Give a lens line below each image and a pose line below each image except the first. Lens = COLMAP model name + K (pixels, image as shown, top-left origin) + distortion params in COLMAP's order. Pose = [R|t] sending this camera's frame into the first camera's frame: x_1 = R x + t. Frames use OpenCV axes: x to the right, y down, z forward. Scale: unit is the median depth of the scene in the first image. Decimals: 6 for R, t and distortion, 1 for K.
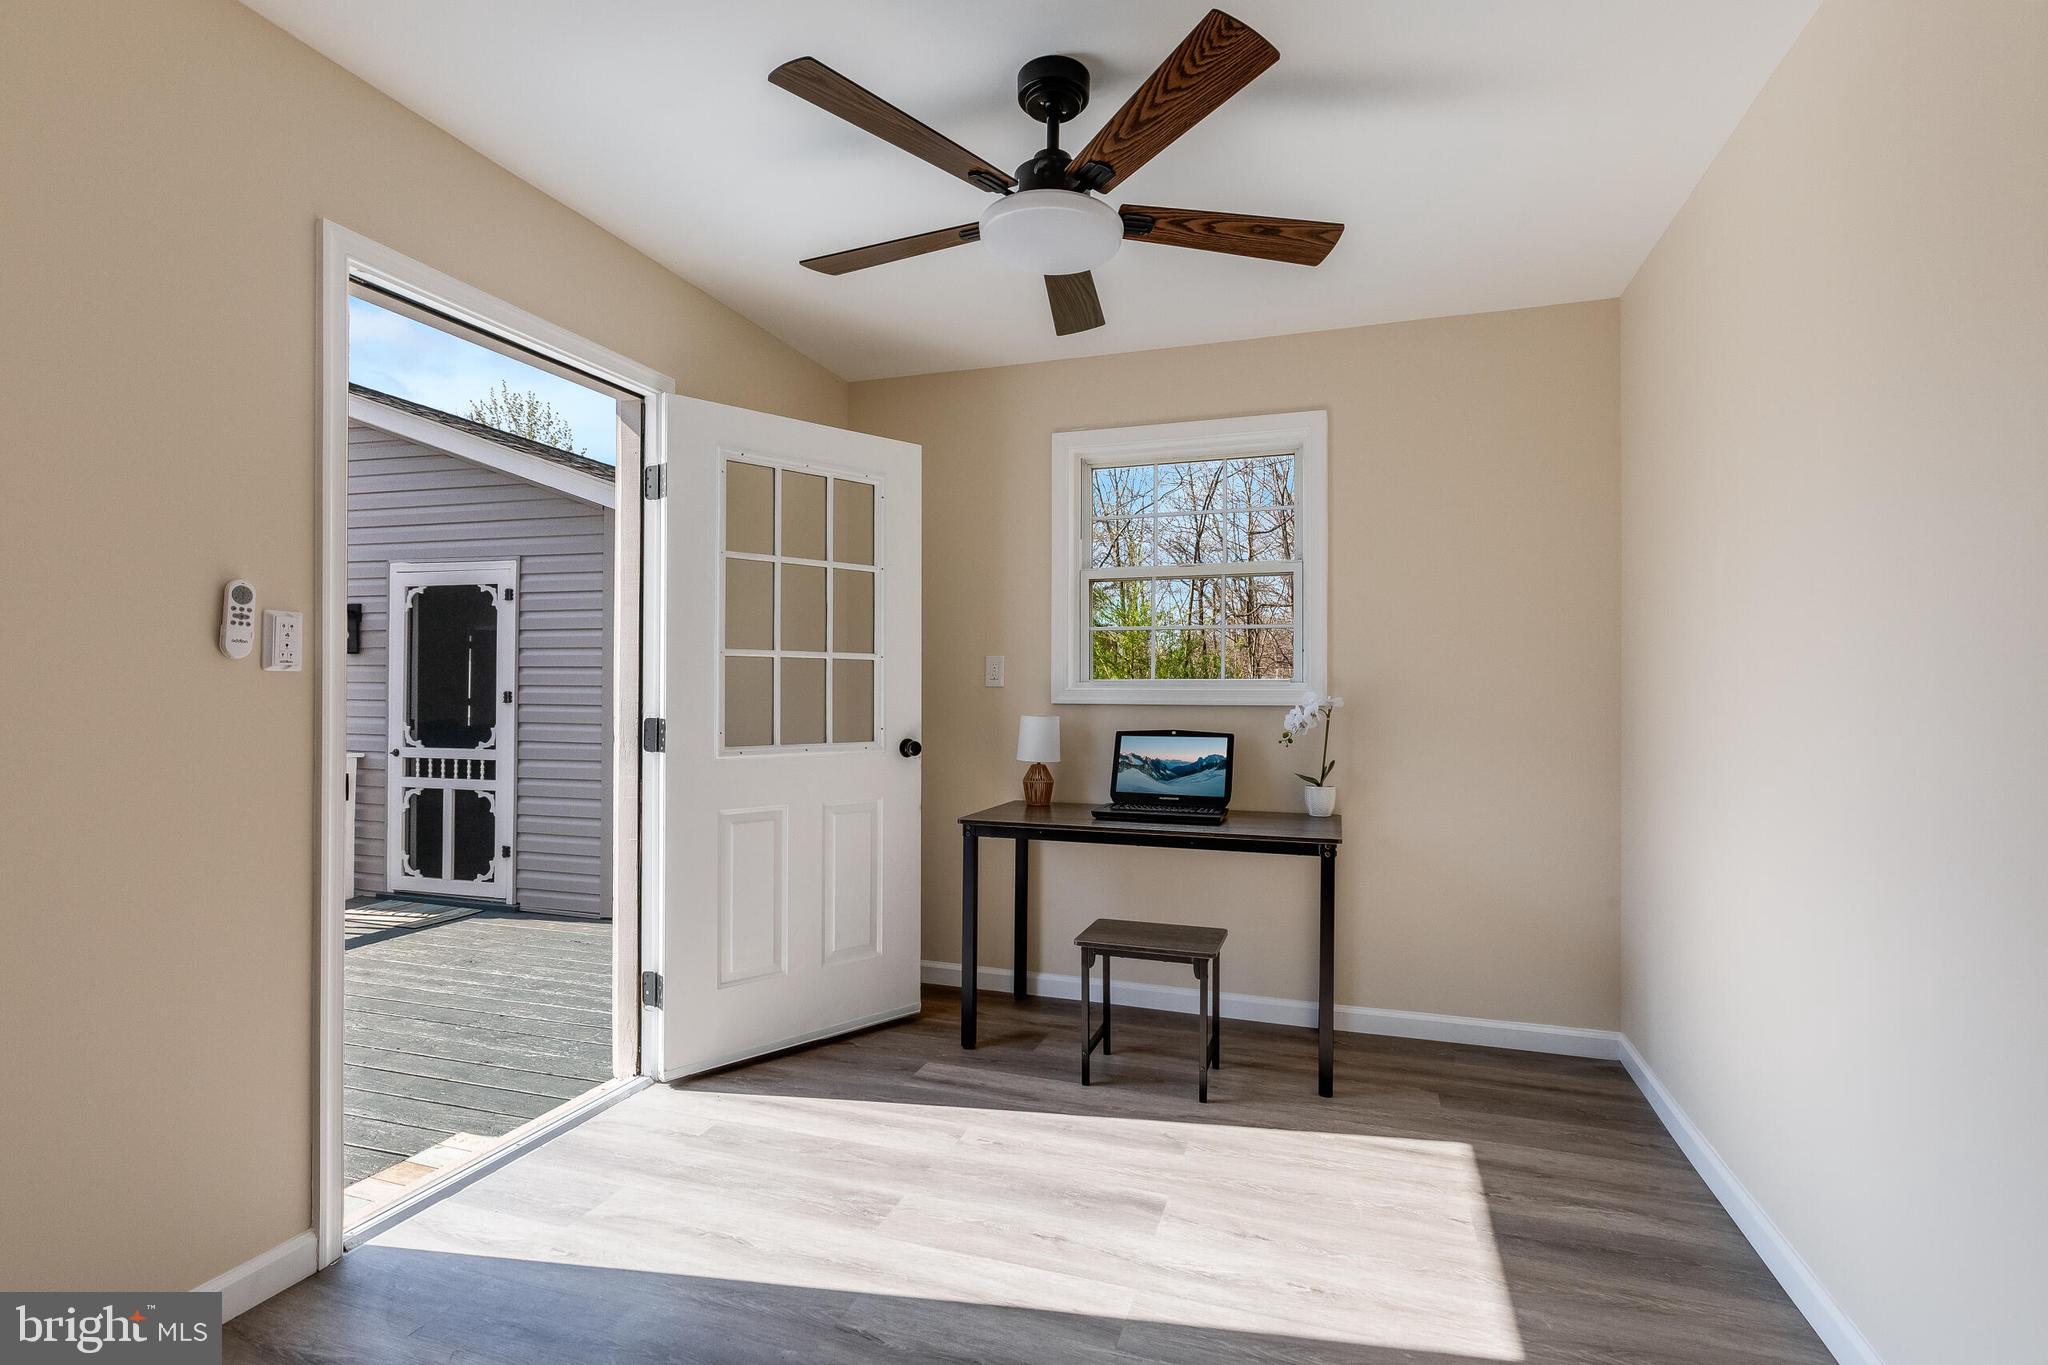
lens RADIAL K [[959.0, 0, 1024.0], [0, 959.0, 682.5], [0, 0, 1]] dist [-0.000577, -0.000087]
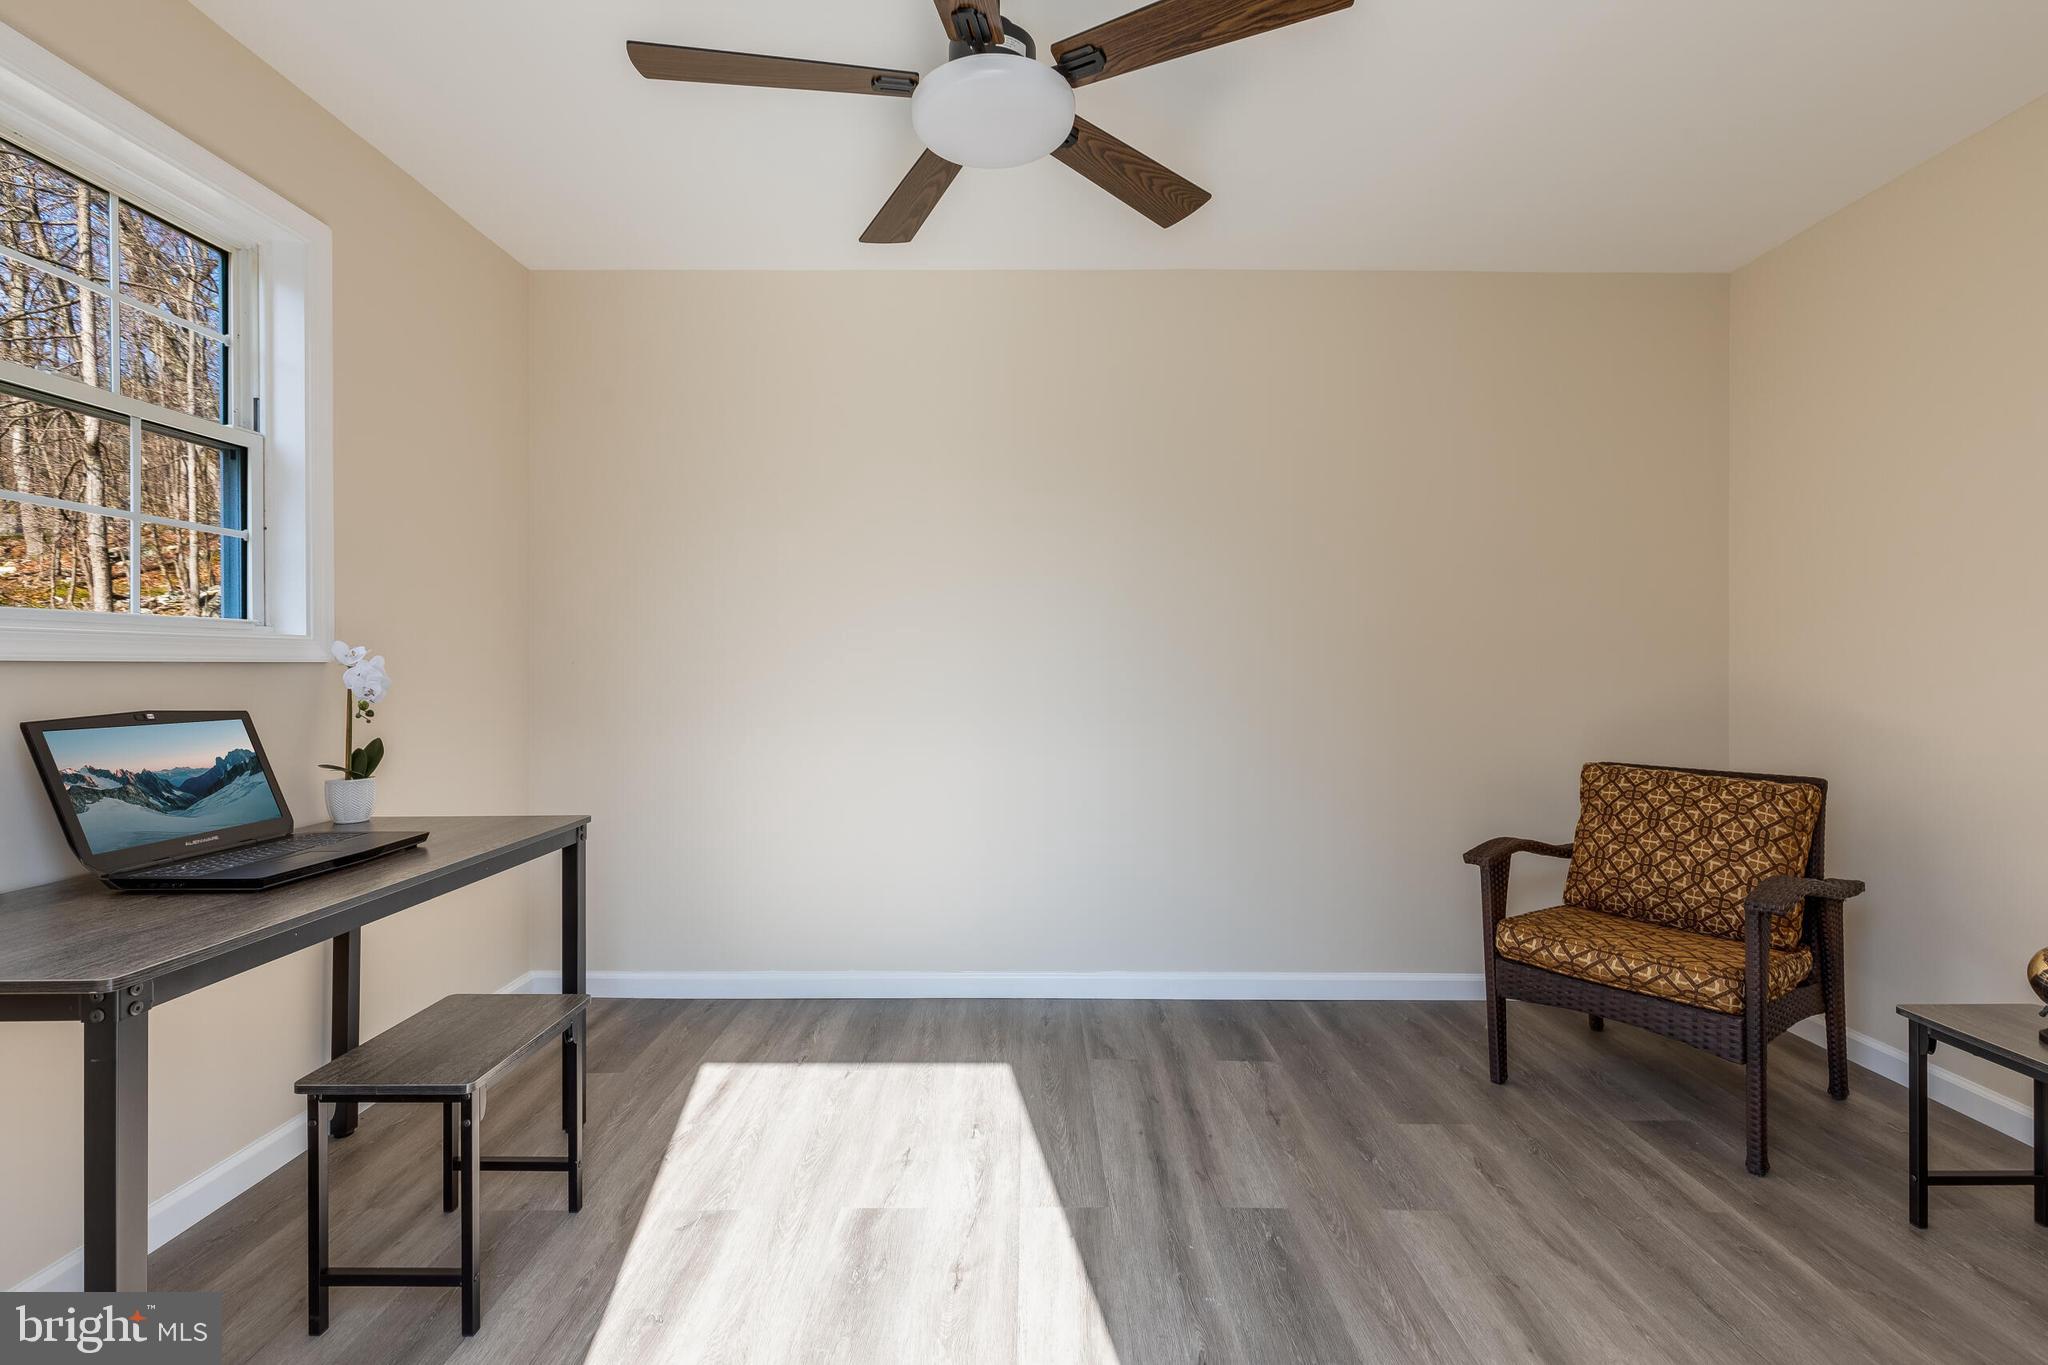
lens RADIAL K [[927.1, 0, 1026.2], [0, 927.1, 668.2], [0, 0, 1]] dist [0.000184, 0.000024]
pose [[-0.323248, -0.004925, 0.946301, -0.610030], [-0.007934, 0.999965, 0.002494, 0.028896], [-0.946281, -0.006702, -0.323276, 0.960953]]
